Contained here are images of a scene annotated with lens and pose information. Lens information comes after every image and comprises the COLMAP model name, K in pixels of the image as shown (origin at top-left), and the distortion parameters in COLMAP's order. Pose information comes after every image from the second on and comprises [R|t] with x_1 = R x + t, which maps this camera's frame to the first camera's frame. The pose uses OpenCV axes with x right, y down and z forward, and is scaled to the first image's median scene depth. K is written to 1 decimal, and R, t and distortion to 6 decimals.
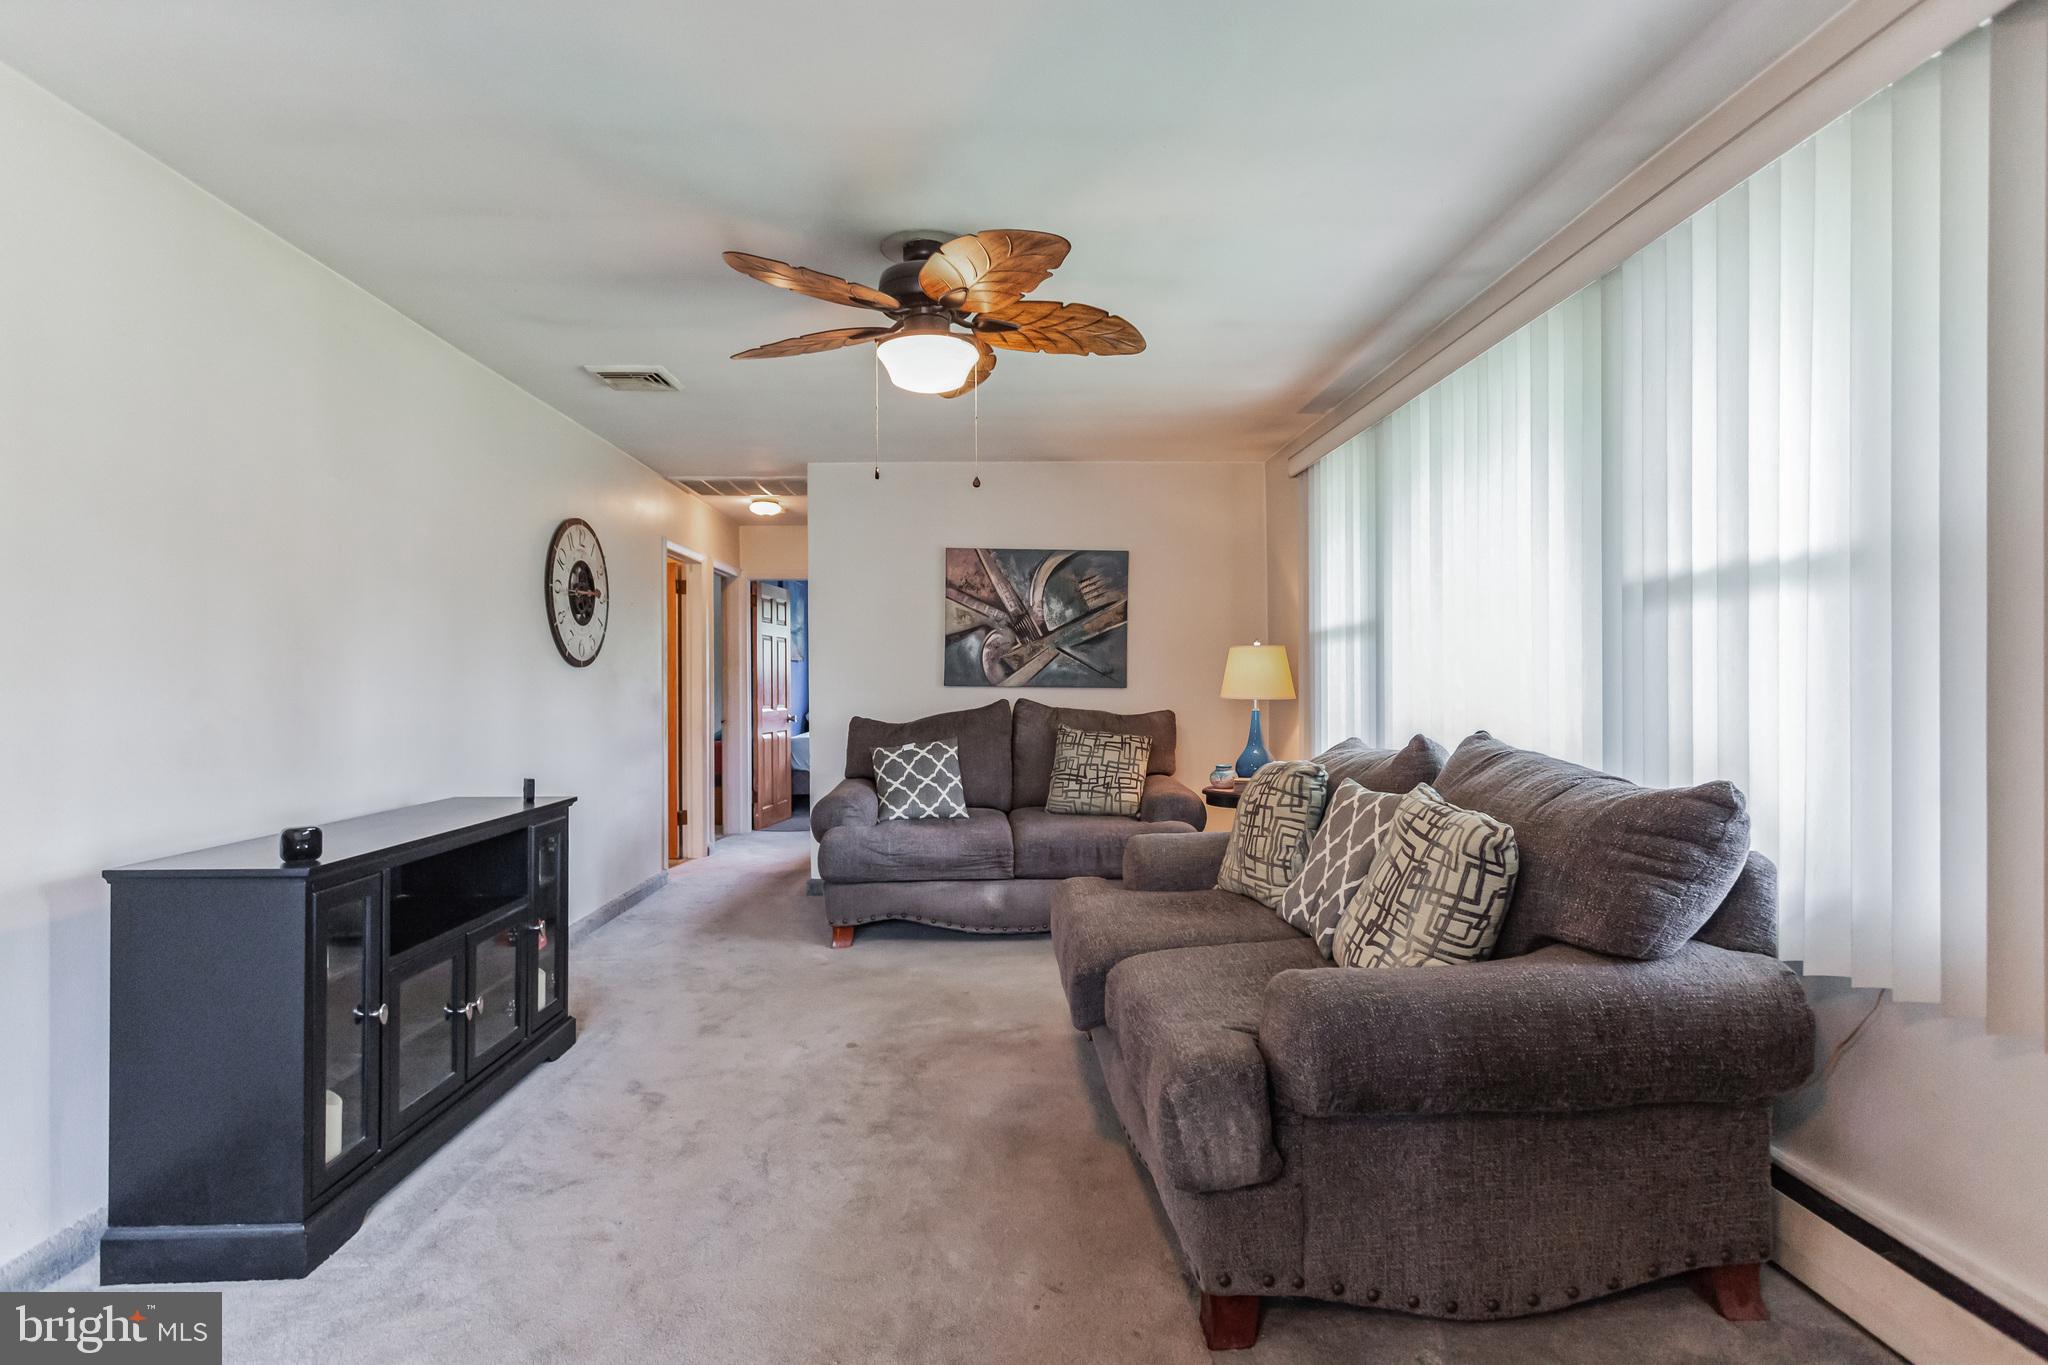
lens RADIAL K [[1008.5, 0, 1027.4], [0, 1008.5, 690.0], [0, 0, 1]] dist [0.001946, 0.000307]
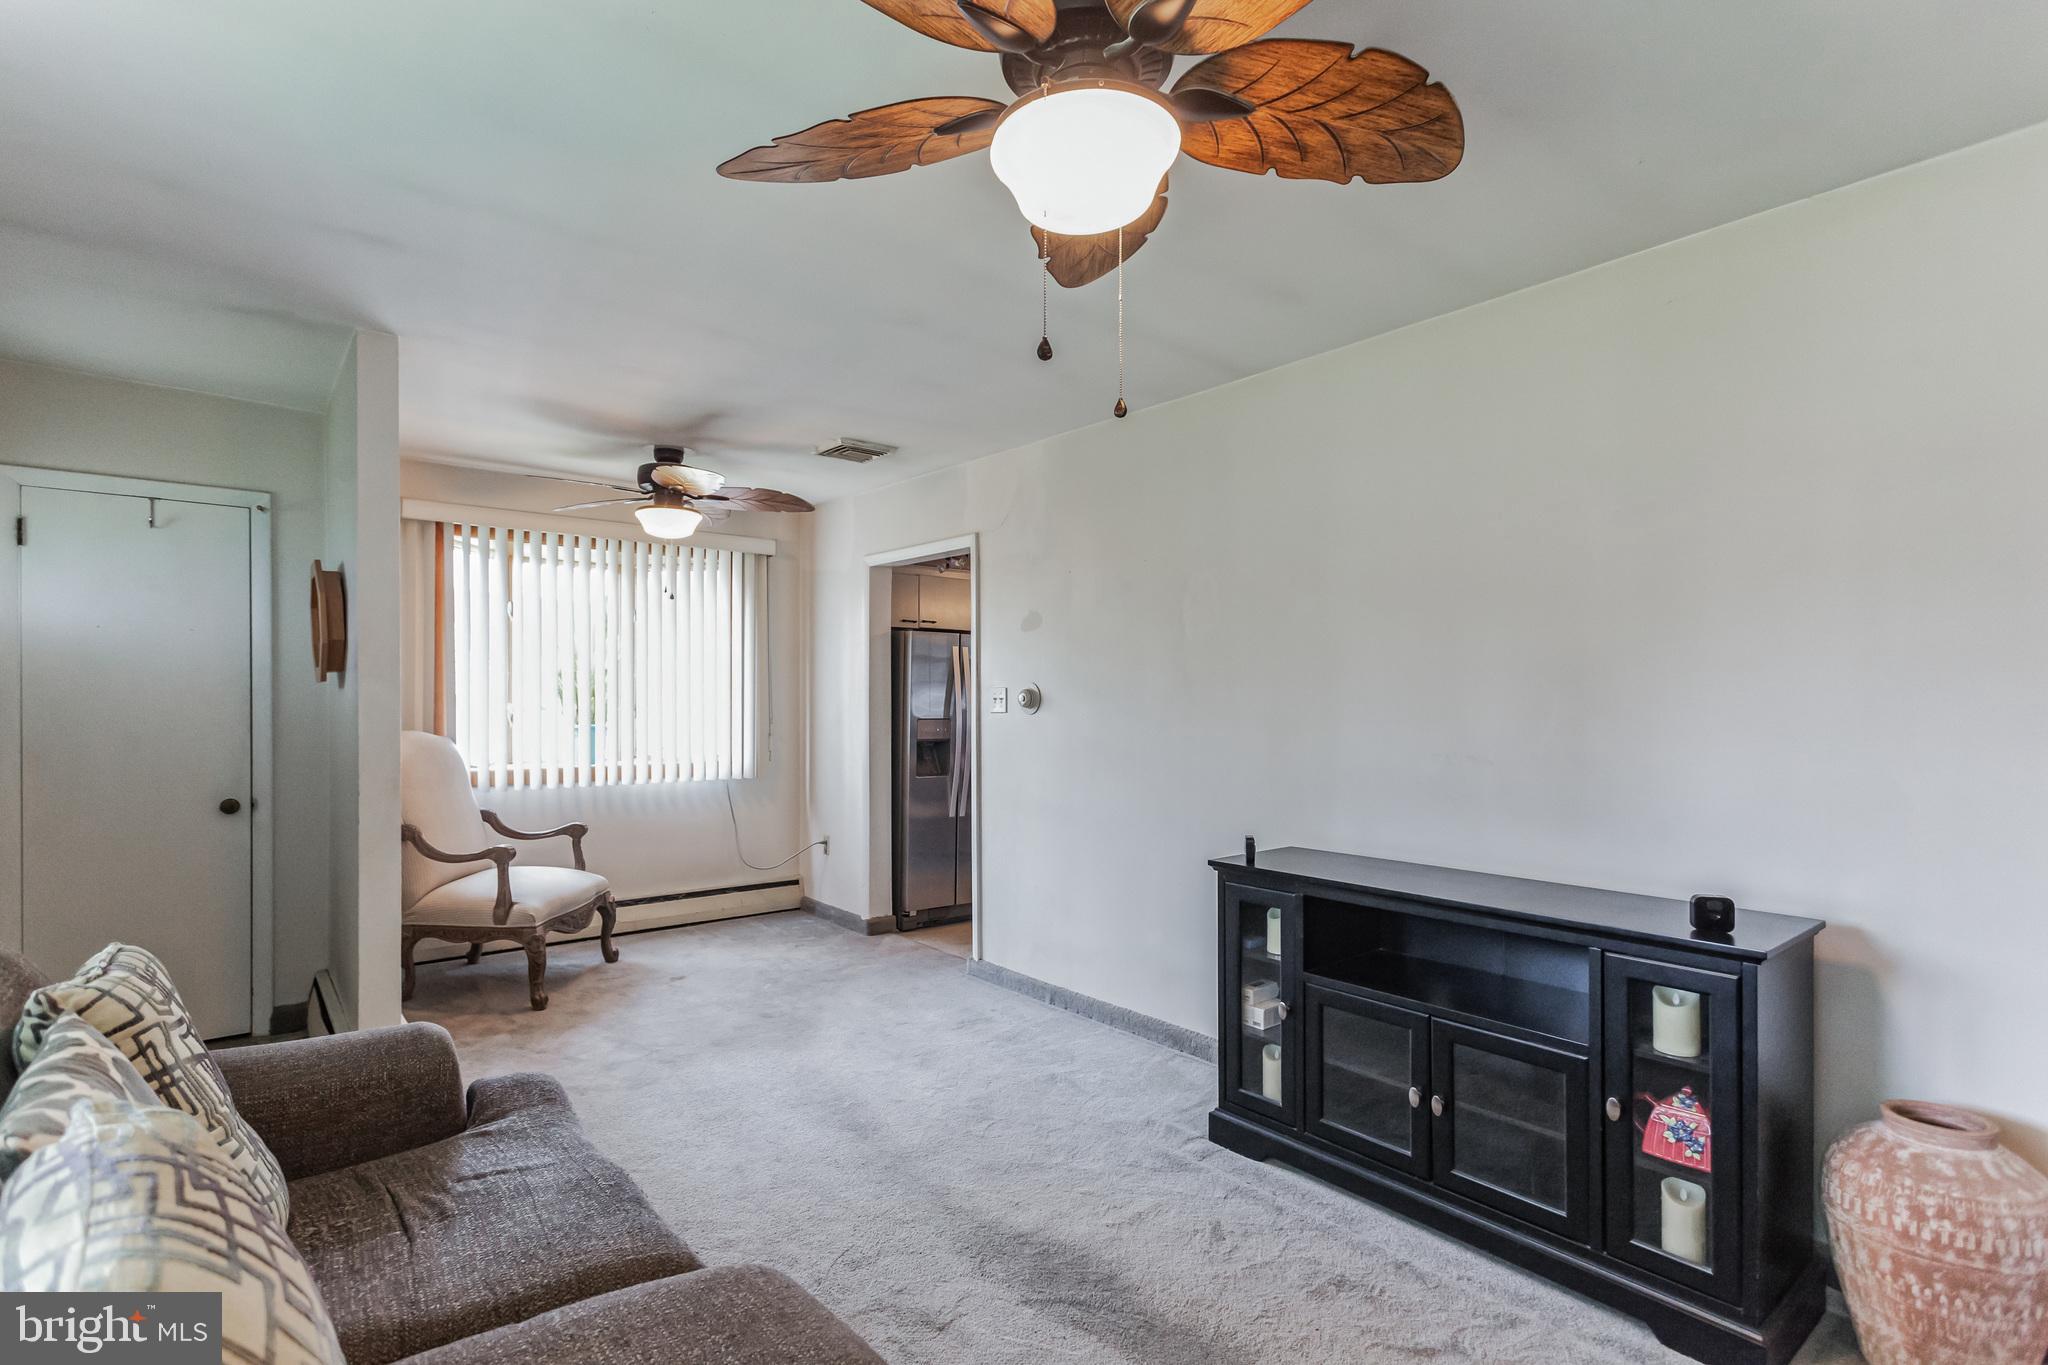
lens RADIAL K [[983.3, 0, 1027.2], [0, 983.3, 693.2], [0, 0, 1]] dist [0.002338, -0.000028]
pose [[-0.803239, -0.000355, -0.595656, 0.181121], [0.001351, 0.999996, -0.002417, -0.032044], [0.595655, -0.002746, -0.803236, 1.048322]]
